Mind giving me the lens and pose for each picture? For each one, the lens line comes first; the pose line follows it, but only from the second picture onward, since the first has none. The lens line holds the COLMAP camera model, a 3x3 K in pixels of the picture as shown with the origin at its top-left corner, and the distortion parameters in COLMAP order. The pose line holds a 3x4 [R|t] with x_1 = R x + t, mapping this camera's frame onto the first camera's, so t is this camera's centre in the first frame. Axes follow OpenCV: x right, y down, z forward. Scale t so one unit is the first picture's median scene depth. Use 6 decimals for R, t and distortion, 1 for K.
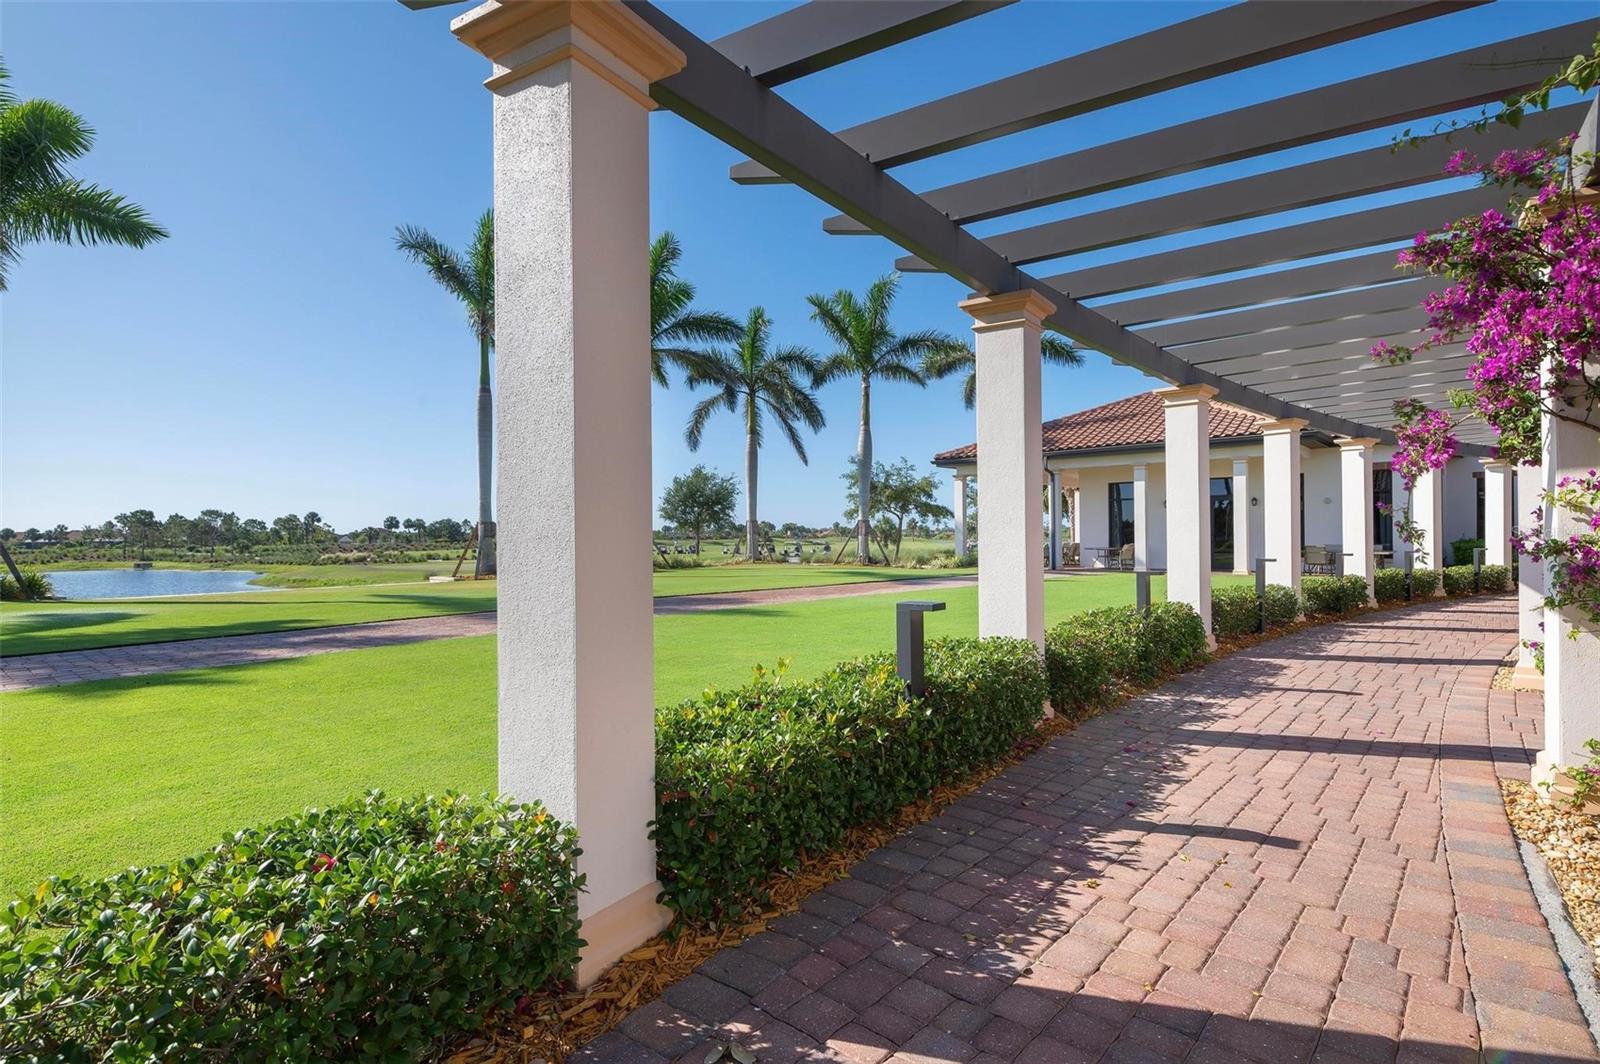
lens RADIAL K [[788.5, 0, 800.0], [0, 788.5, 532.0], [0, 0, 1]] dist [-0.000053, -0.000004]
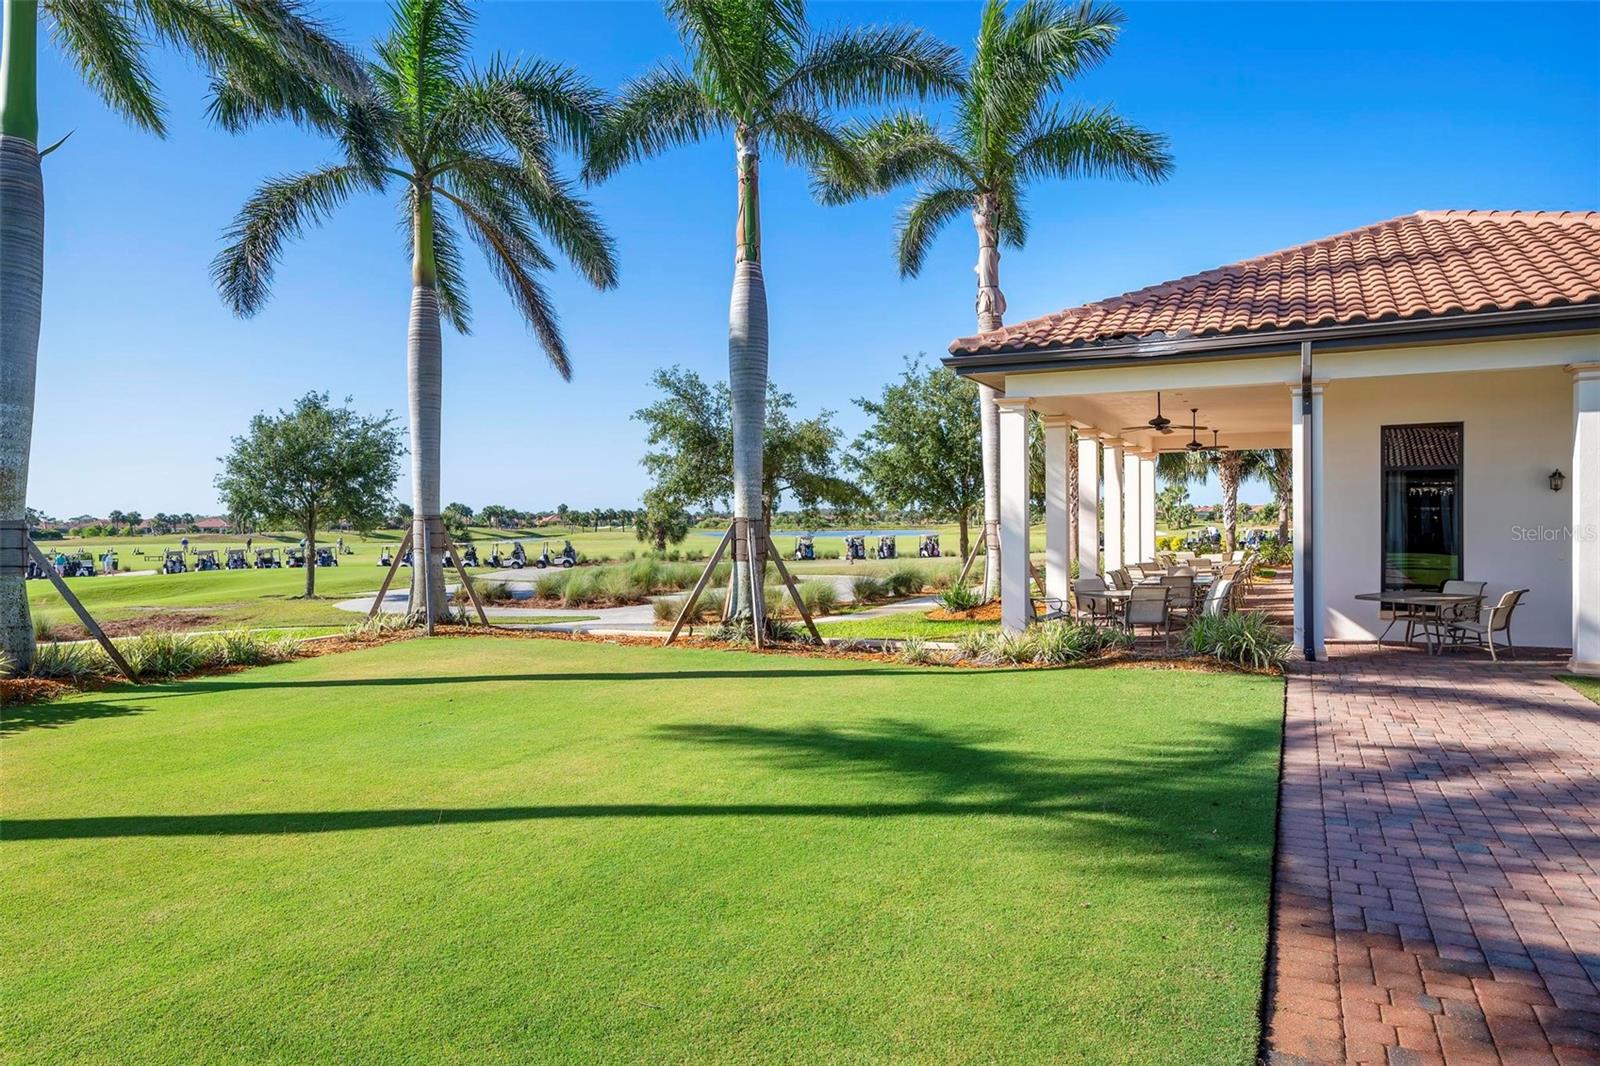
lens RADIAL K [[1027.7, 0, 800.0], [0, 1027.7, 533.0], [0, 0, 1]] dist [0.000152, -0.000115]
pose [[0.961391, -0.006738, 0.275104, -0.023697], [0.002189, 0.999856, 0.016837, -0.013827], [-0.275178, -0.015585, 0.961267, 0.461260]]
